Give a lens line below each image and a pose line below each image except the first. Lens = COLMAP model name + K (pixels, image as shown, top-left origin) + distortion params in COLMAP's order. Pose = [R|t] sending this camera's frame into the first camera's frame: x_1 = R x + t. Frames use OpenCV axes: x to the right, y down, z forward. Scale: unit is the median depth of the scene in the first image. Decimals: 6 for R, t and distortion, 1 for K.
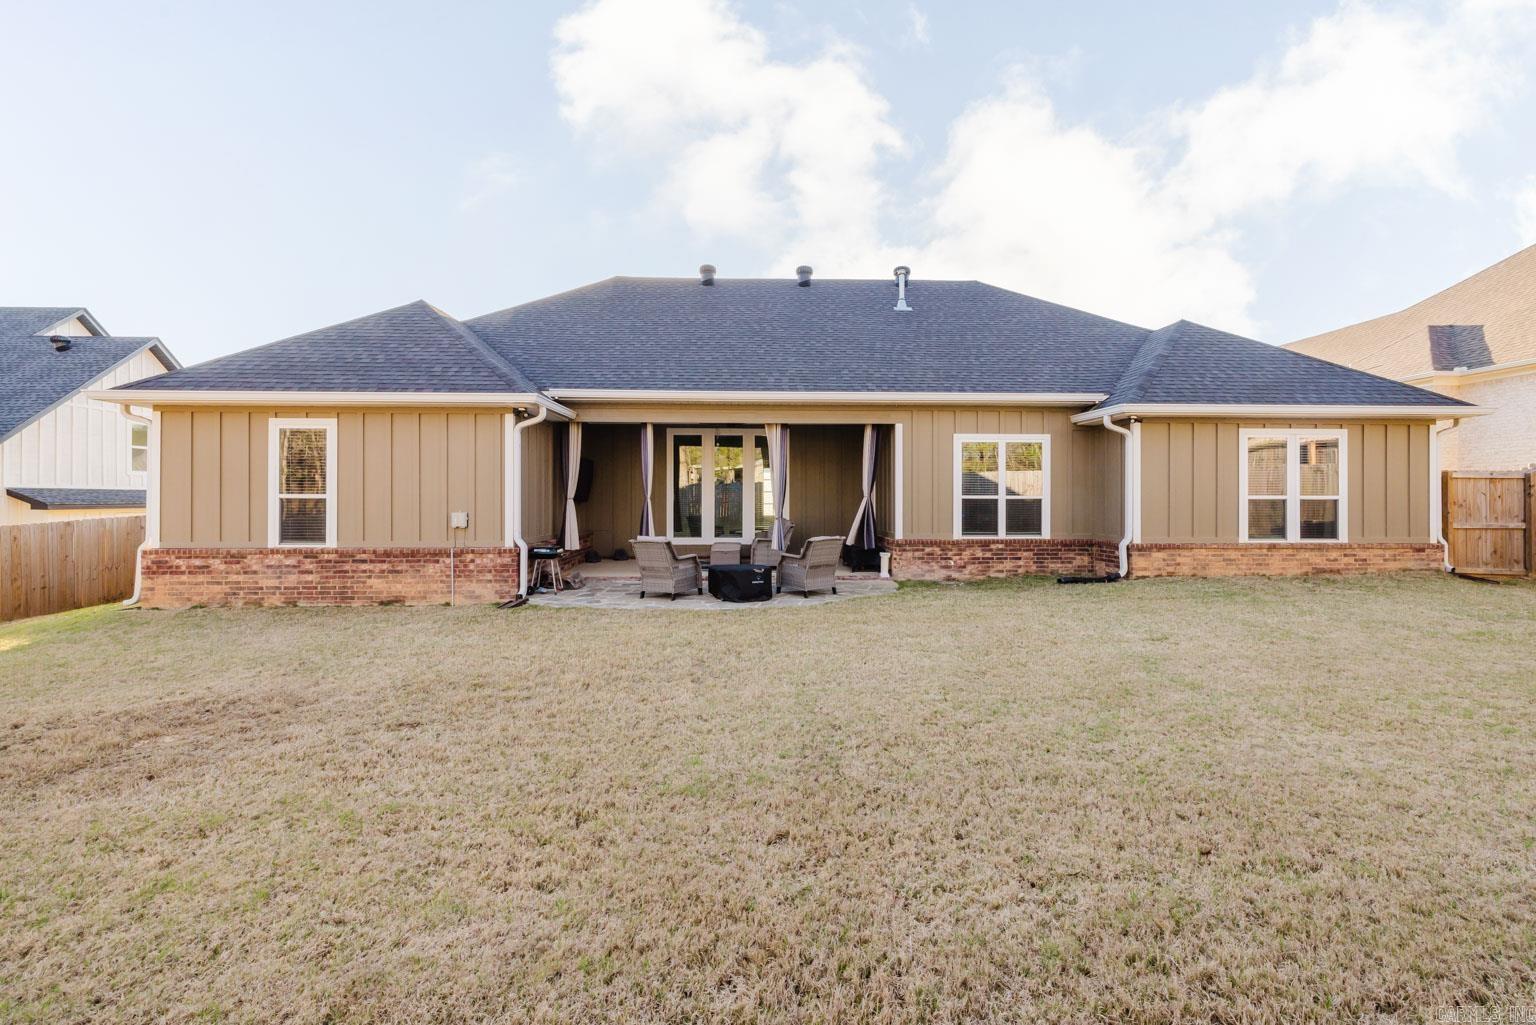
lens RADIAL K [[677.2, 0, 760.0], [0, 677.2, 506.8], [0, 0, 1]] dist [0.002236, -0.000392]
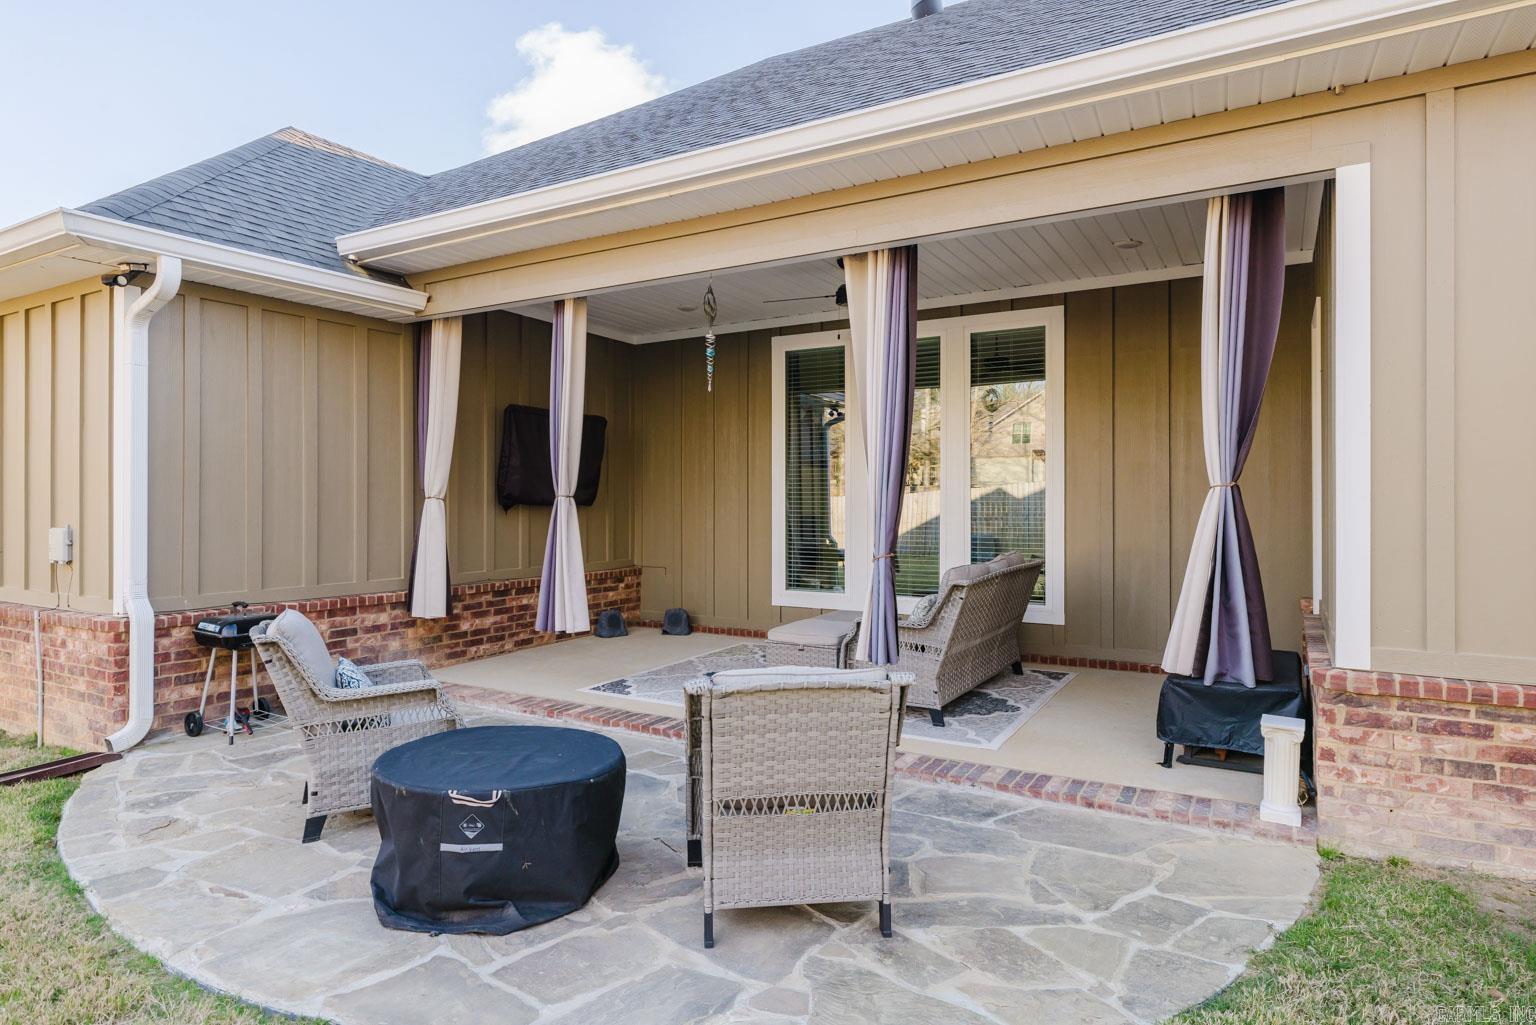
lens RADIAL K [[883.6, 0, 768.8], [0, 883.6, 507.2], [0, 0, 1]] dist [-0.002920, 0.000822]
pose [[0.853387, 0.000998, -0.521278, 0.192160], [-0.008992, 0.999878, -0.012805, -0.000747], [0.521201, 0.015615, 0.853291, 0.642596]]
